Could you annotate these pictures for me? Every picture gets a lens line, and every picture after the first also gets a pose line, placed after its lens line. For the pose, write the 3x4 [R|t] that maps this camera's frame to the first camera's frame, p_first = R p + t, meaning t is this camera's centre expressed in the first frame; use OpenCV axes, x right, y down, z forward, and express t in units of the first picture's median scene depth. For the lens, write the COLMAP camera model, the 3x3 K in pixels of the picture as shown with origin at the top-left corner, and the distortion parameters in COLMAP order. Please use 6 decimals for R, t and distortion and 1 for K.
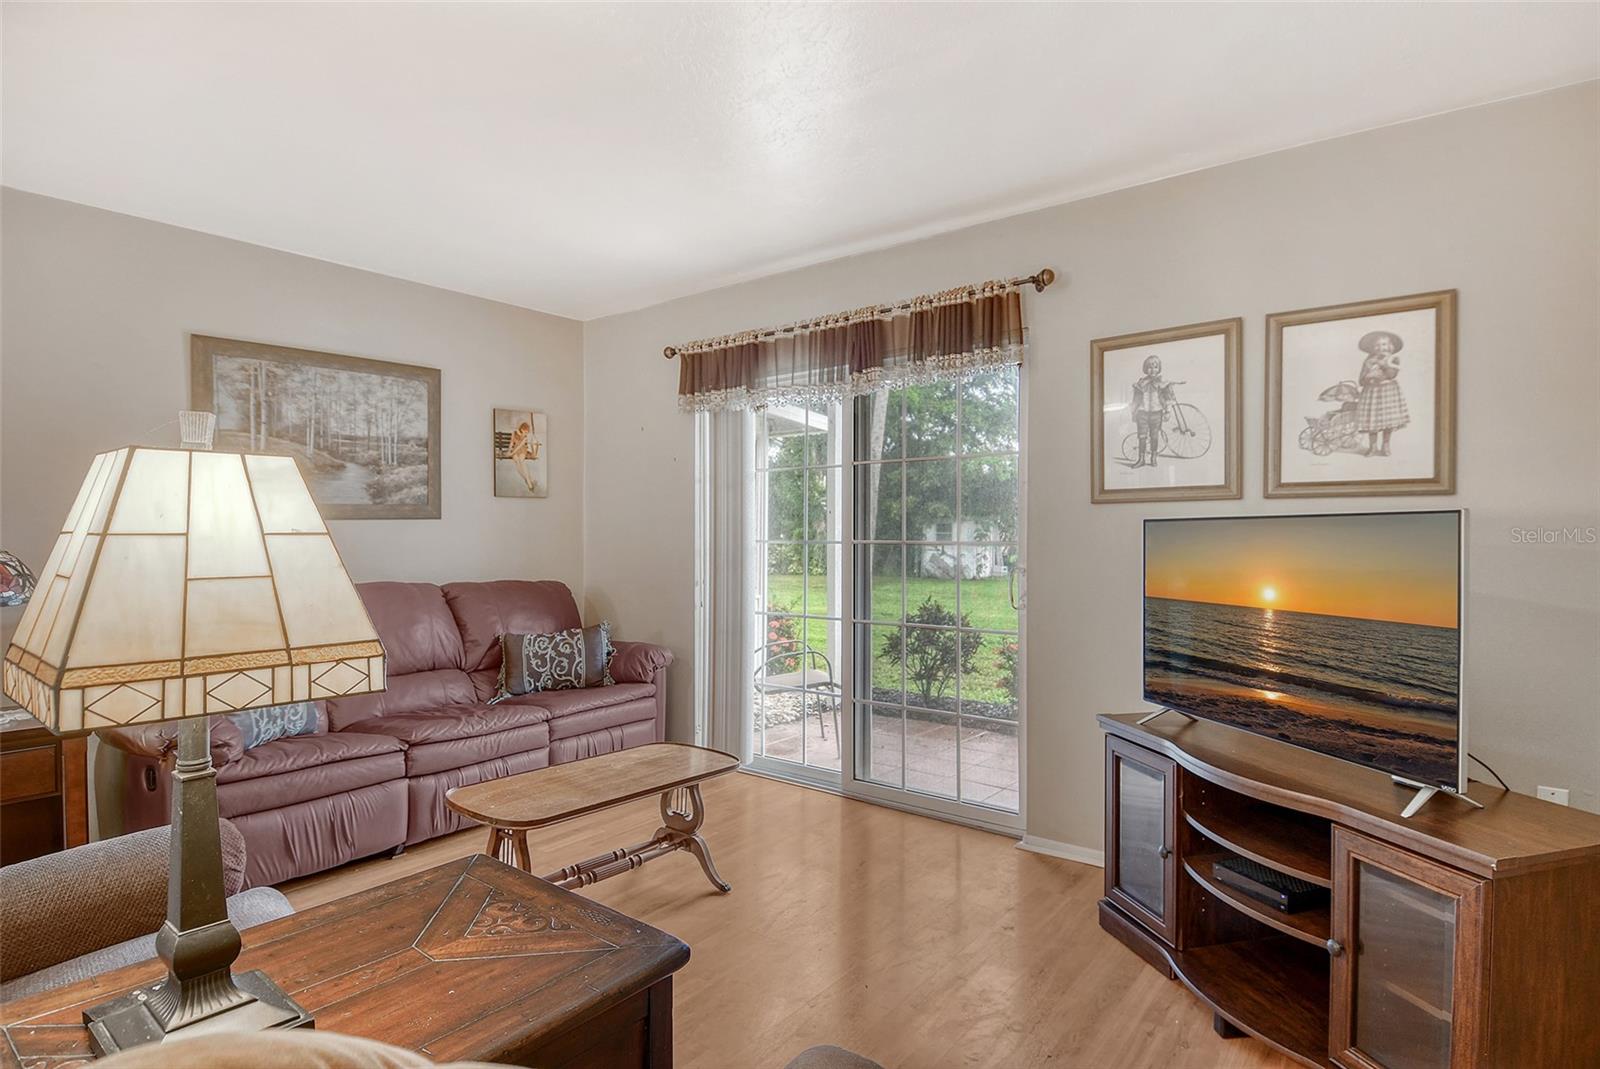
lens RADIAL K [[855.5, 0, 794.9], [0, 855.5, 533.7], [0, 0, 1]] dist [0.046536, -0.026286]
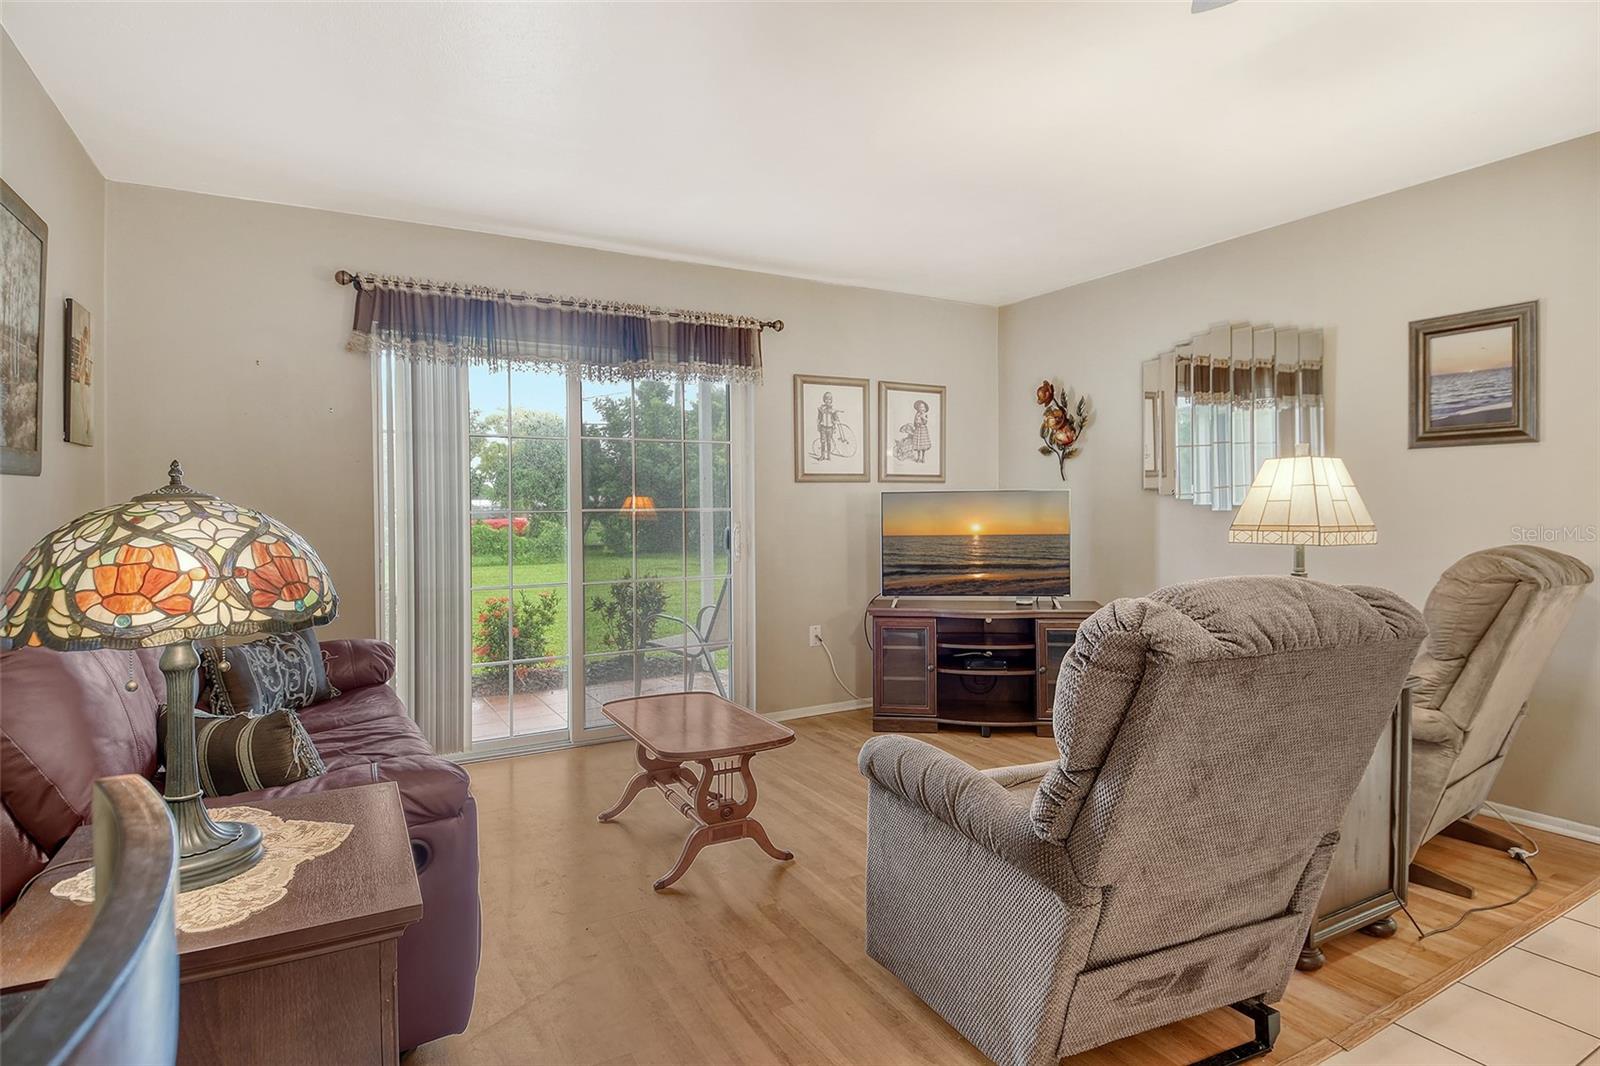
lens RADIAL K [[855.5, 0, 792.4], [0, 855.5, 549.8], [0, 0, 1]] dist [0.046536, -0.026286]
pose [[0.378181, -0.045311, 0.924622, -1.171539], [0.010663, 0.998948, 0.044592, 0.018994], [-0.925670, -0.007005, 0.378266, 0.472783]]
